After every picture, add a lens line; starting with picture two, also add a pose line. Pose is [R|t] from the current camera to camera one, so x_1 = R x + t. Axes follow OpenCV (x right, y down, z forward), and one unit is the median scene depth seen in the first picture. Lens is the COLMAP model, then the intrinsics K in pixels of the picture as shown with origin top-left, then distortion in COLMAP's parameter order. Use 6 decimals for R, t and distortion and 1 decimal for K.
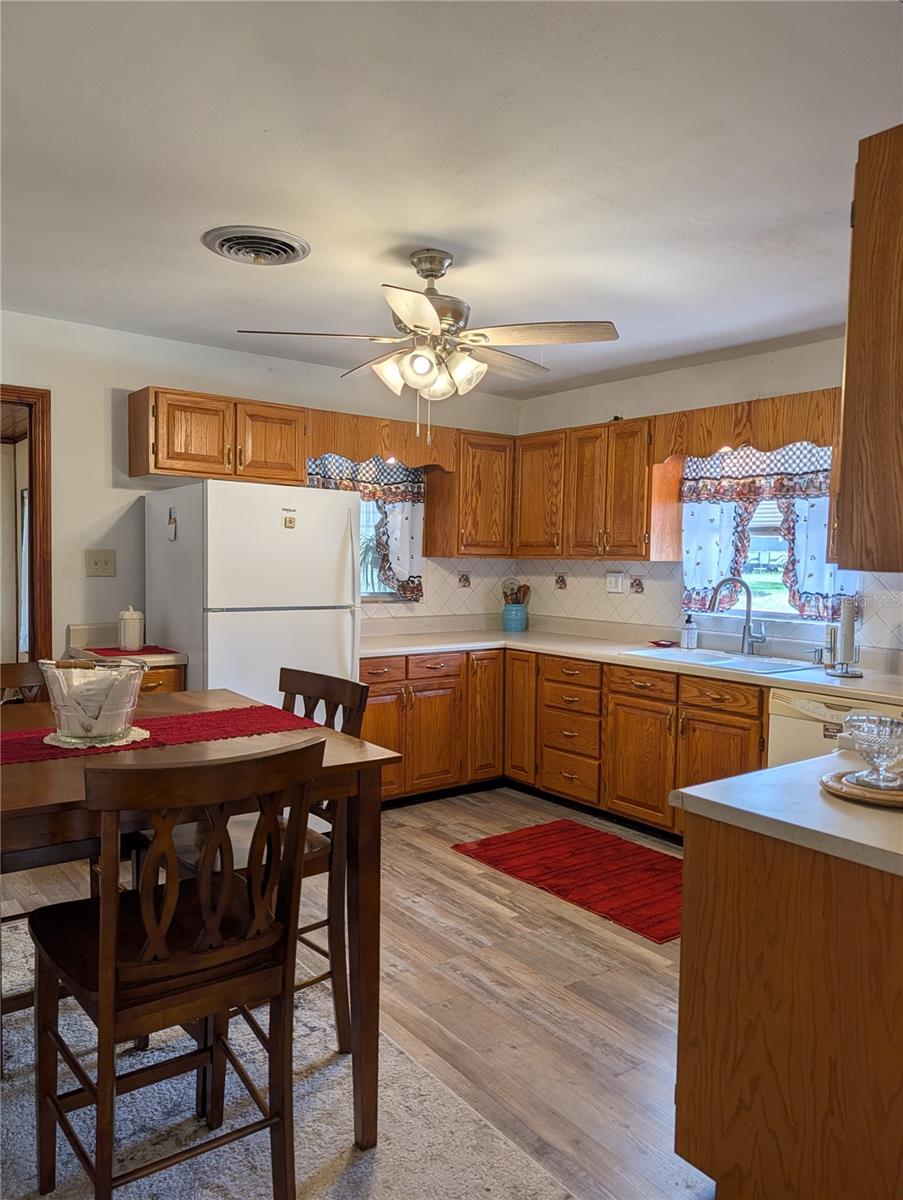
lens RADIAL K [[843.4, 0, 446.5], [0, 843.4, 609.7], [0, 0, 1]] dist [0.050106, -0.067902]
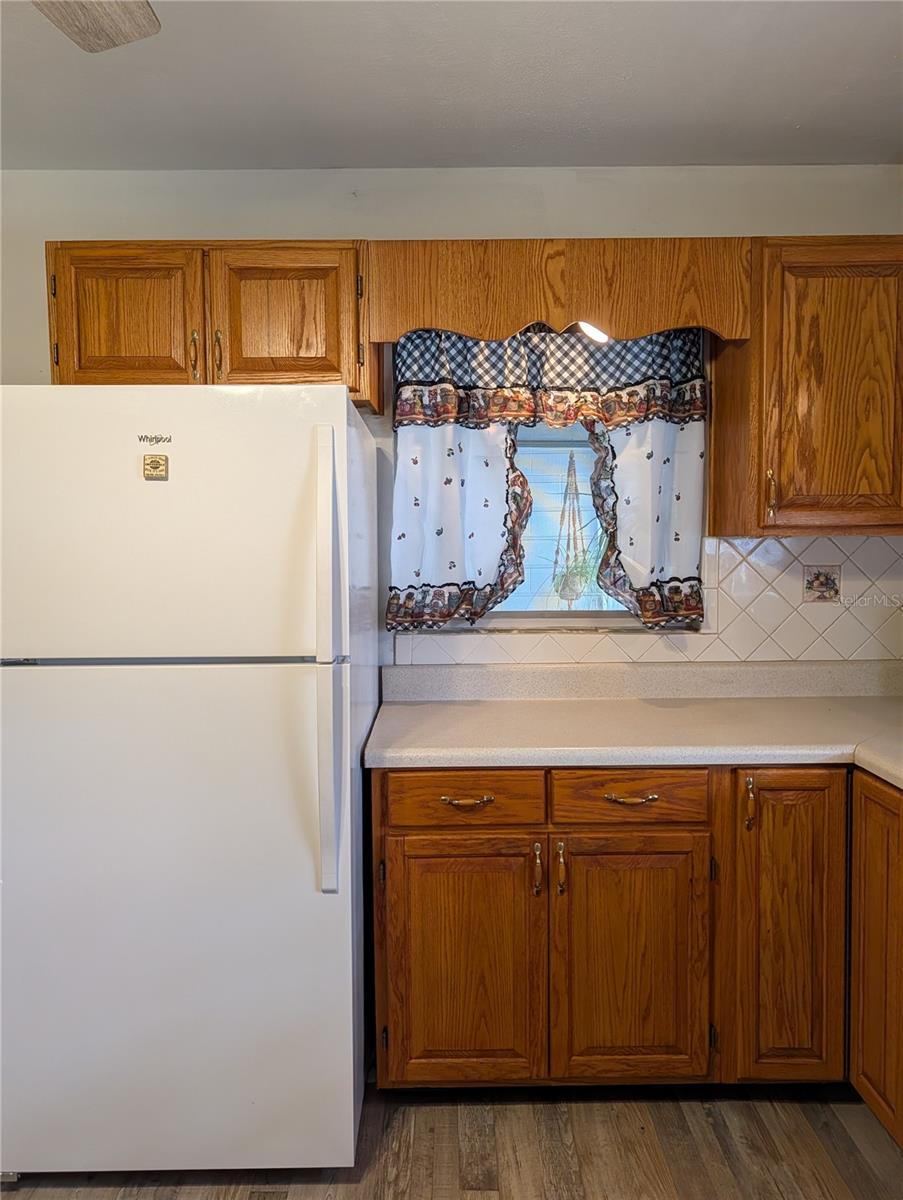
lens RADIAL K [[855.7, 0, 451.5], [0, 855.7, 600.0], [0, 0, 1]] dist [0.000772, -0.001432]
pose [[0.793594, 0.016114, -0.608234, 0.174849], [-0.014810, 0.999865, 0.007167, -0.033044], [0.608267, 0.003320, 0.793725, 0.616553]]
